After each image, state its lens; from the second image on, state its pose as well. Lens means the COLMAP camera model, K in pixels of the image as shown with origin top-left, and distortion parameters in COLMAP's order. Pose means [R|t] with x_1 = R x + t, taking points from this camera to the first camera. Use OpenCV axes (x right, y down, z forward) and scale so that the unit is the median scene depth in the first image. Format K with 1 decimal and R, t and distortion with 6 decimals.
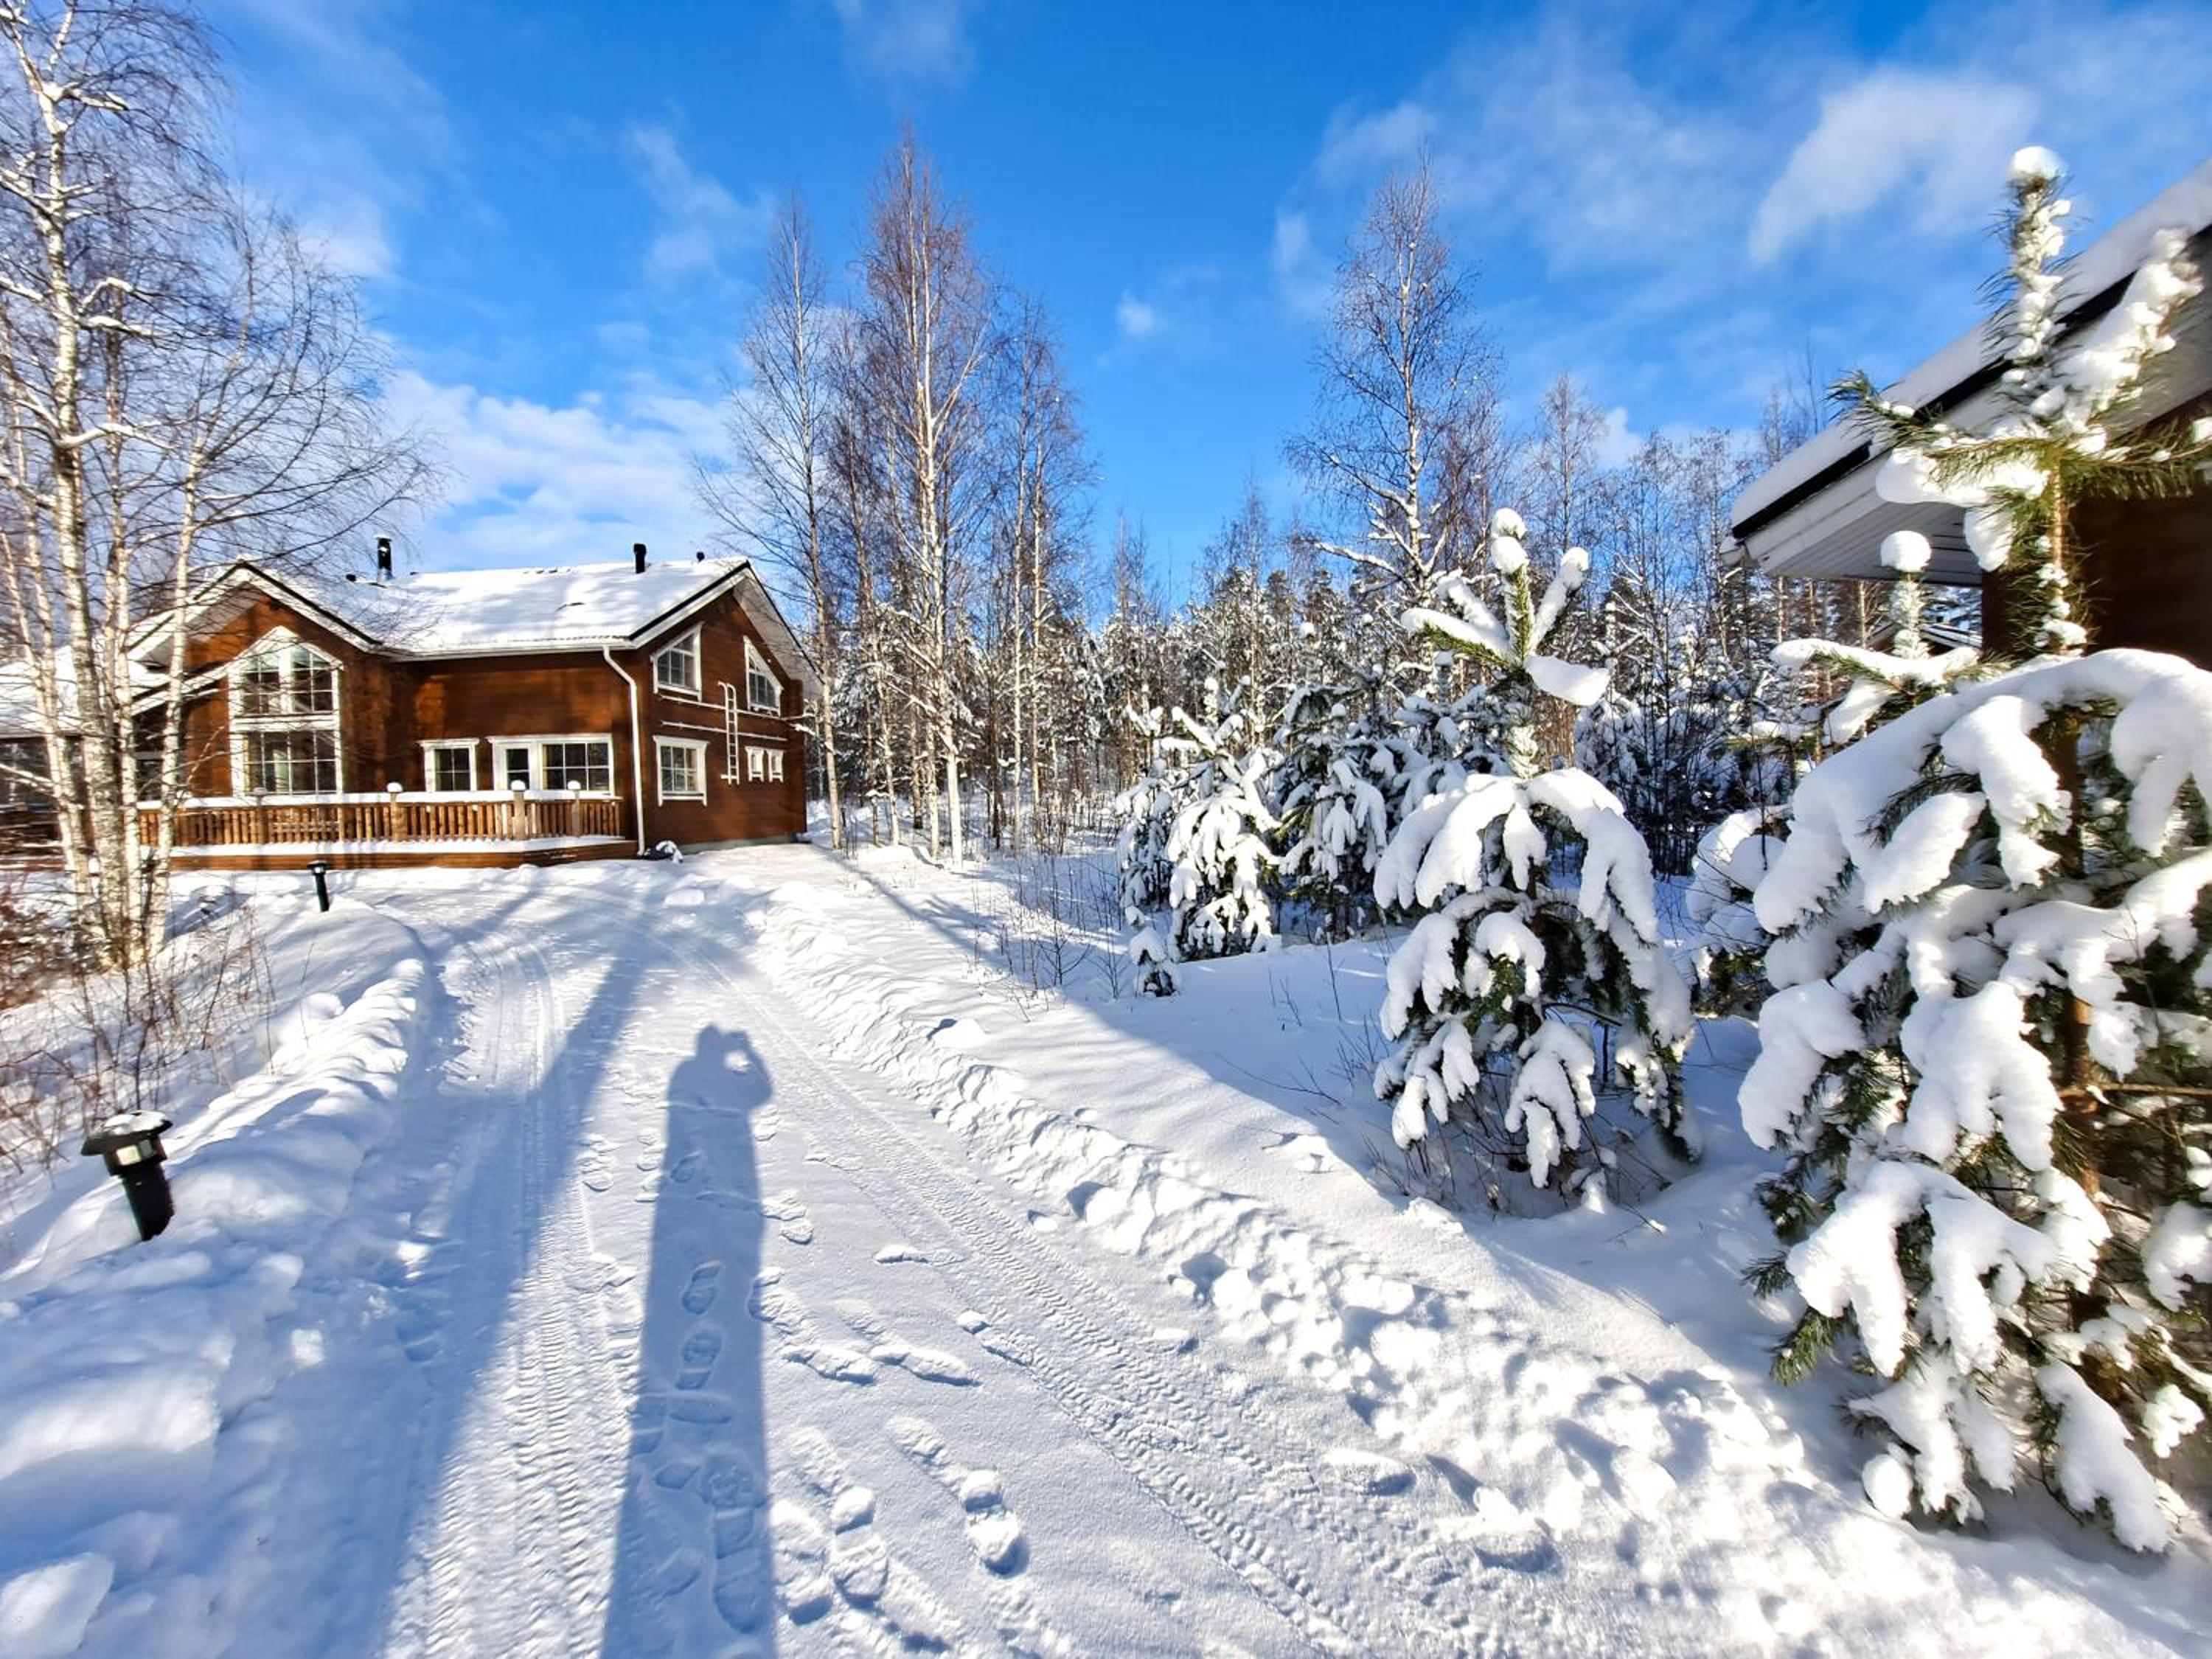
lens RADIAL K [[894.3, 0, 1106.0], [0, 894.3, 829.5], [0, 0, 1]] dist [0.000414, 0.000026]
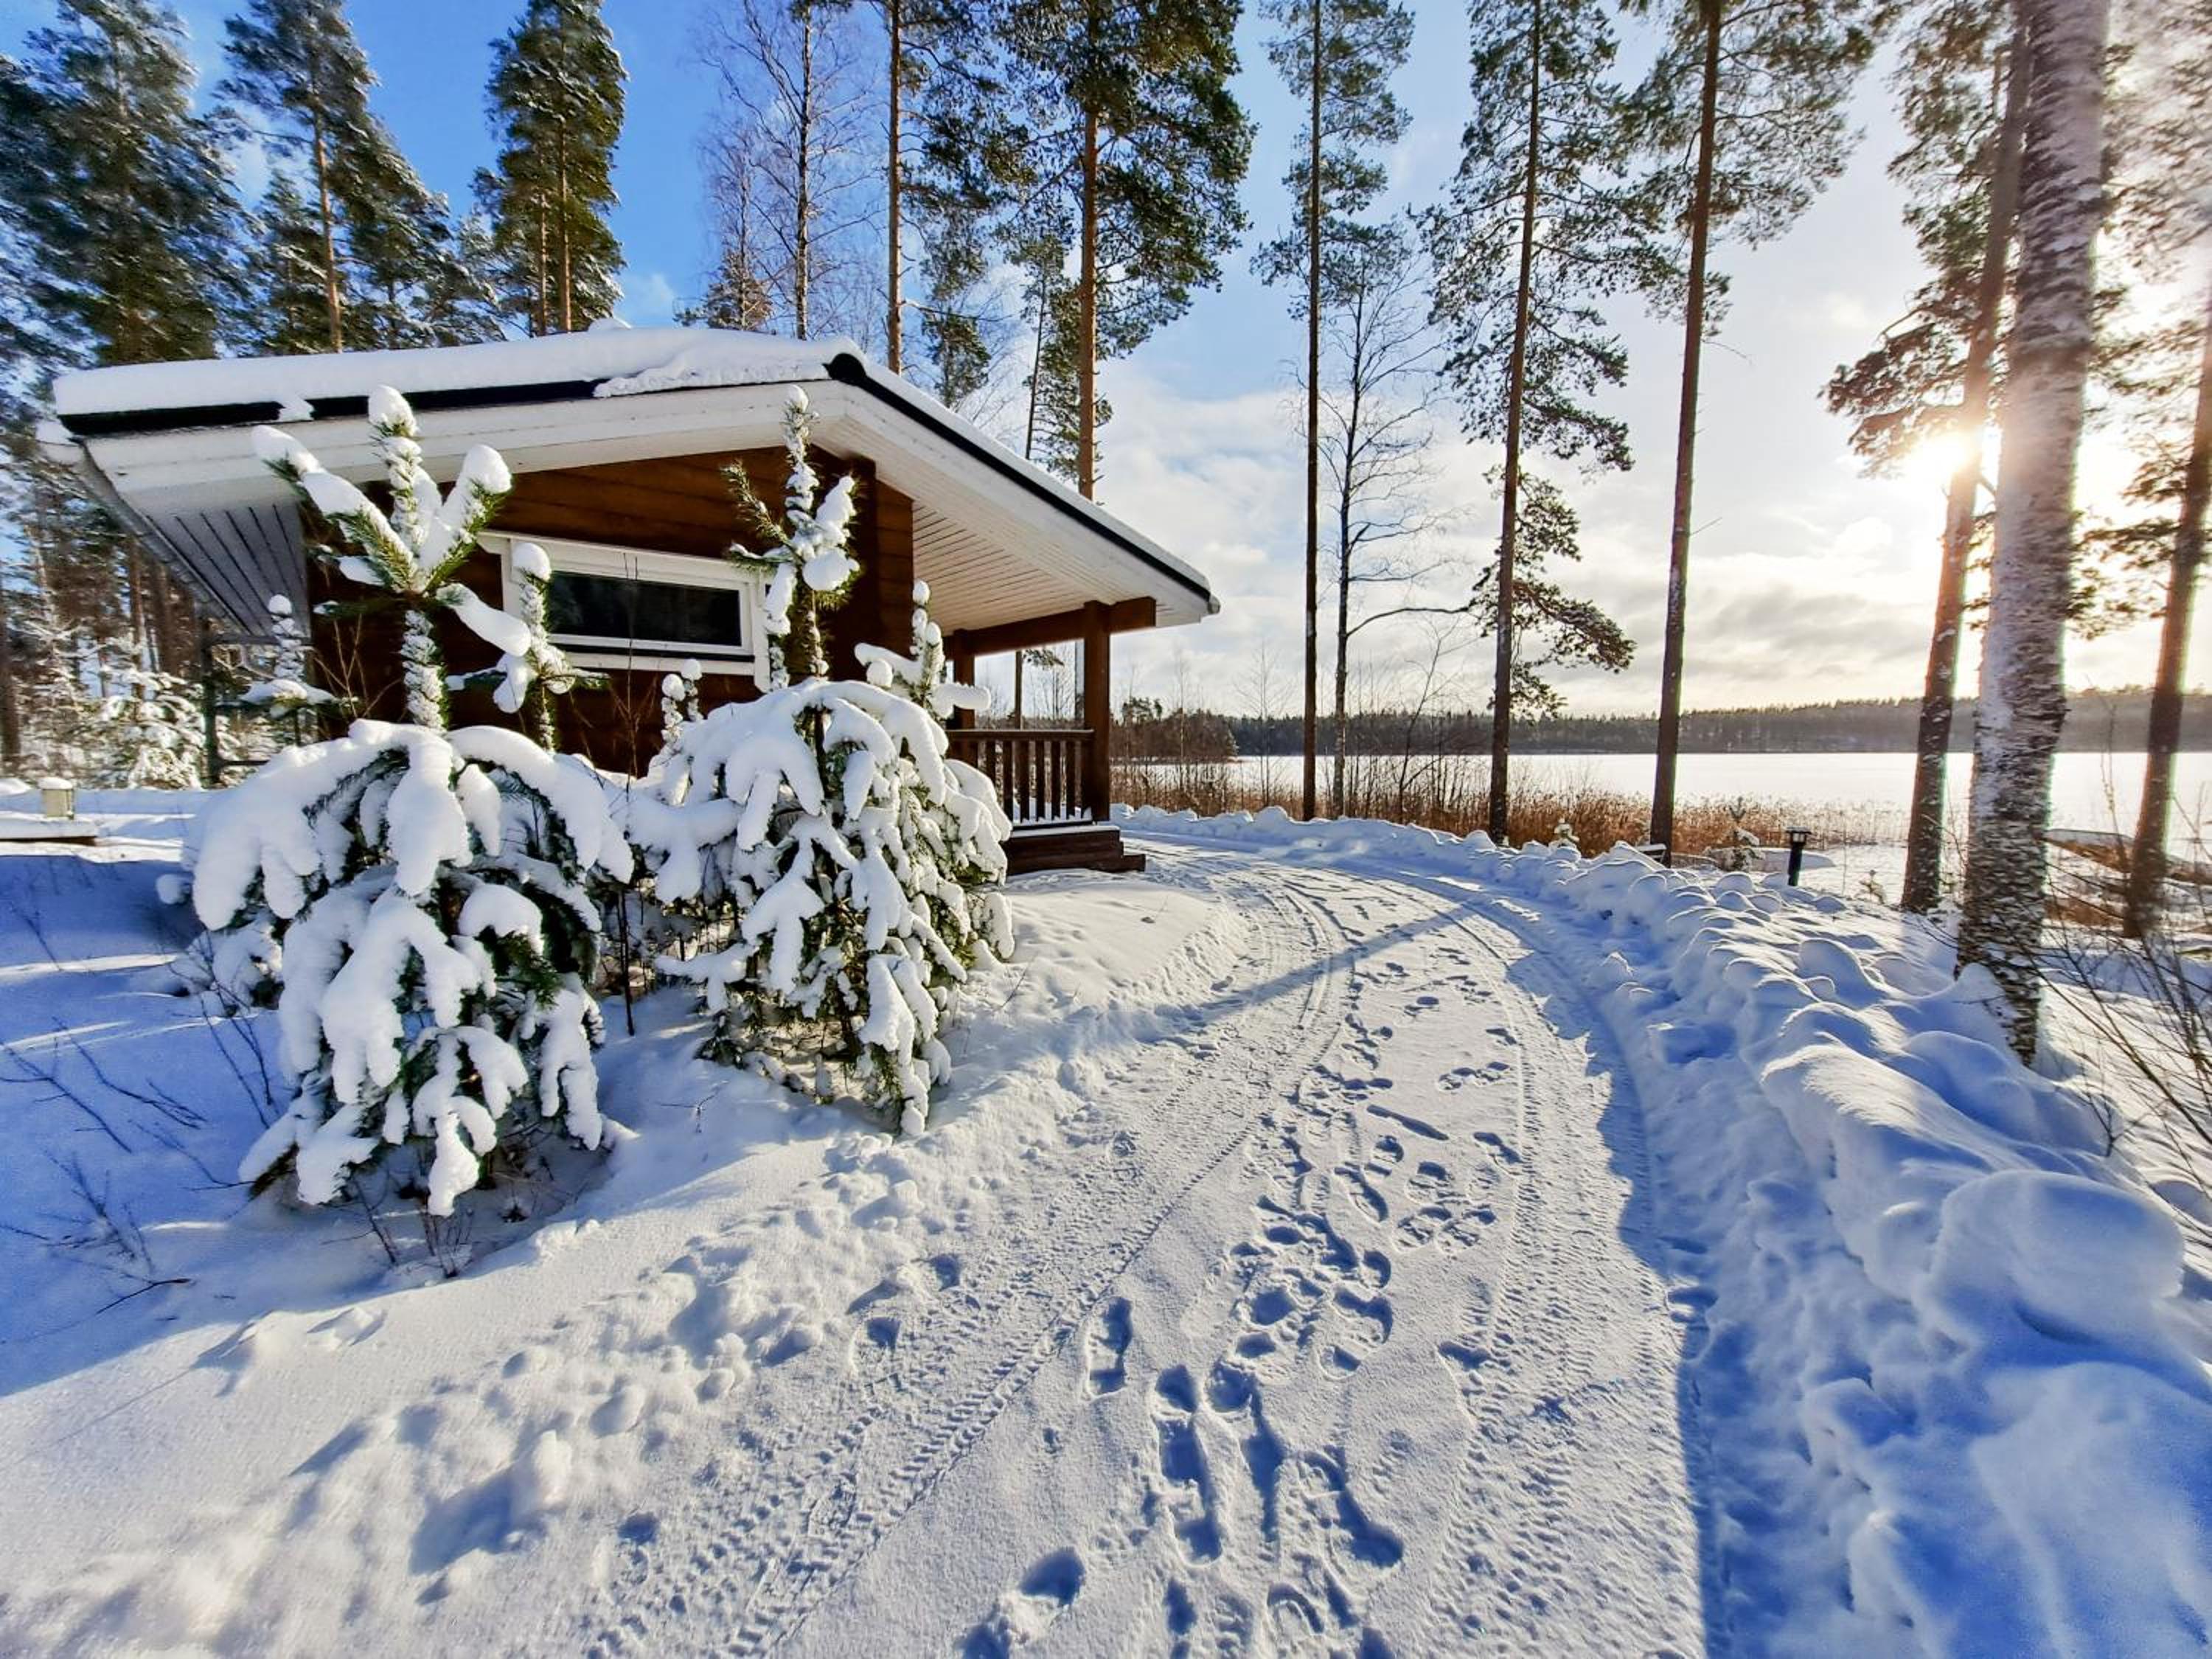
lens RADIAL K [[895.8, 0, 1106.0], [0, 895.8, 829.5], [0, 0, 1]] dist [-0.000292, -0.000012]
pose [[-0.400088, -0.040741, 0.915571, -0.714607], [0.052304, 0.996368, 0.067192, 0.020332], [-0.914983, 0.074771, -0.396504, 0.989760]]
